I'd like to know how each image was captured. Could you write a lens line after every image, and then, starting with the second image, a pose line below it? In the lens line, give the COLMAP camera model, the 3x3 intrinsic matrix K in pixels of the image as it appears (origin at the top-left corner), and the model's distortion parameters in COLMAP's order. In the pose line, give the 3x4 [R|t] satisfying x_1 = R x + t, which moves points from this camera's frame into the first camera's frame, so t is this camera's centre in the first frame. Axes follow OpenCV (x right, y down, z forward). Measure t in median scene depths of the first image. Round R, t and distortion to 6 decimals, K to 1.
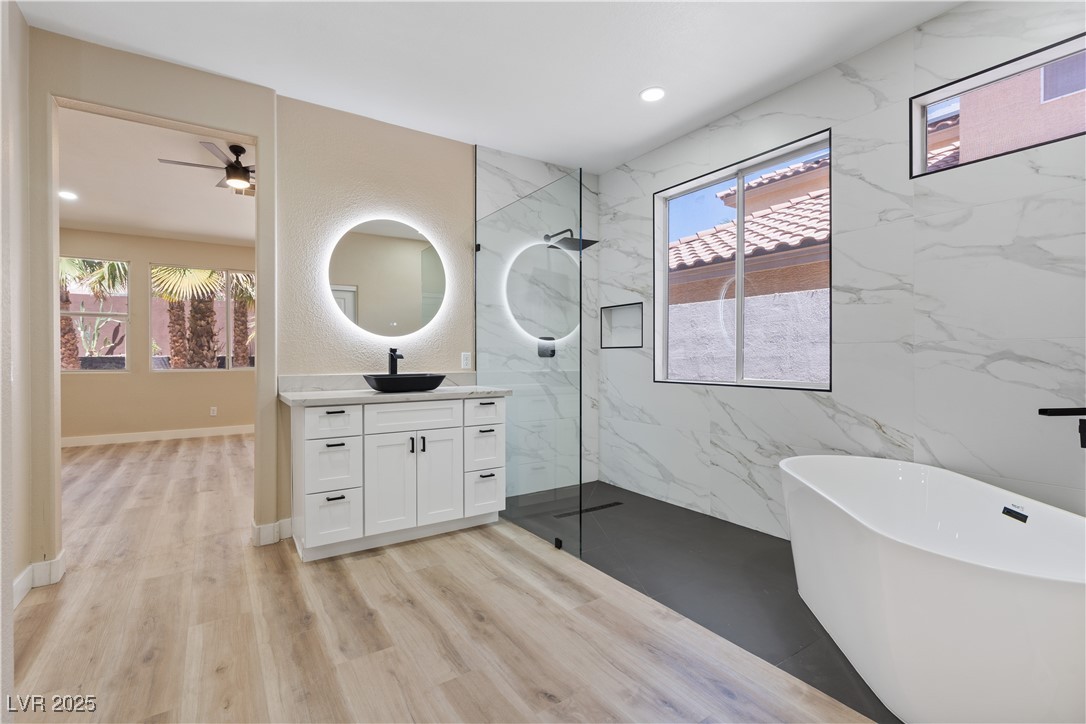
lens RADIAL K [[494.2, 0, 535.7], [0, 494.2, 359.7], [0, 0, 1]] dist [-0.010228, 0.002520]
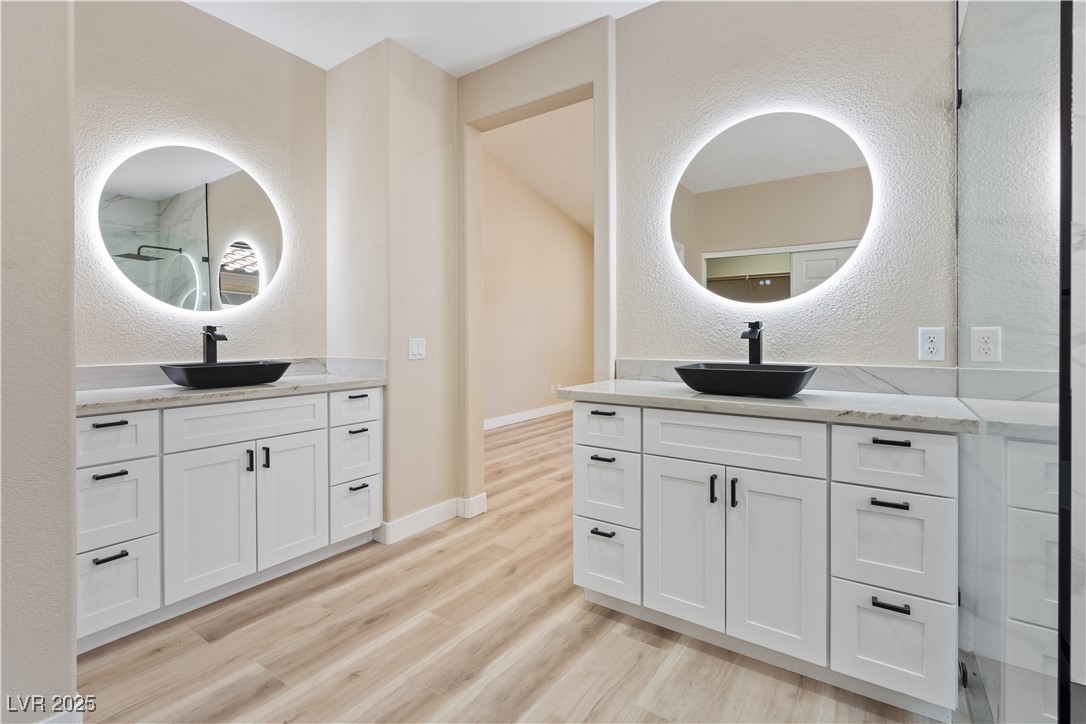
lens RADIAL K [[494.2, 0, 536.4], [0, 494.2, 335.0], [0, 0, 1]] dist [-0.010228, 0.002520]
pose [[0.369434, -0.002338, -0.929254, 0.228188], [-0.003376, 0.999987, -0.003858, -0.004543], [0.929251, 0.004563, 0.369421, 0.644411]]
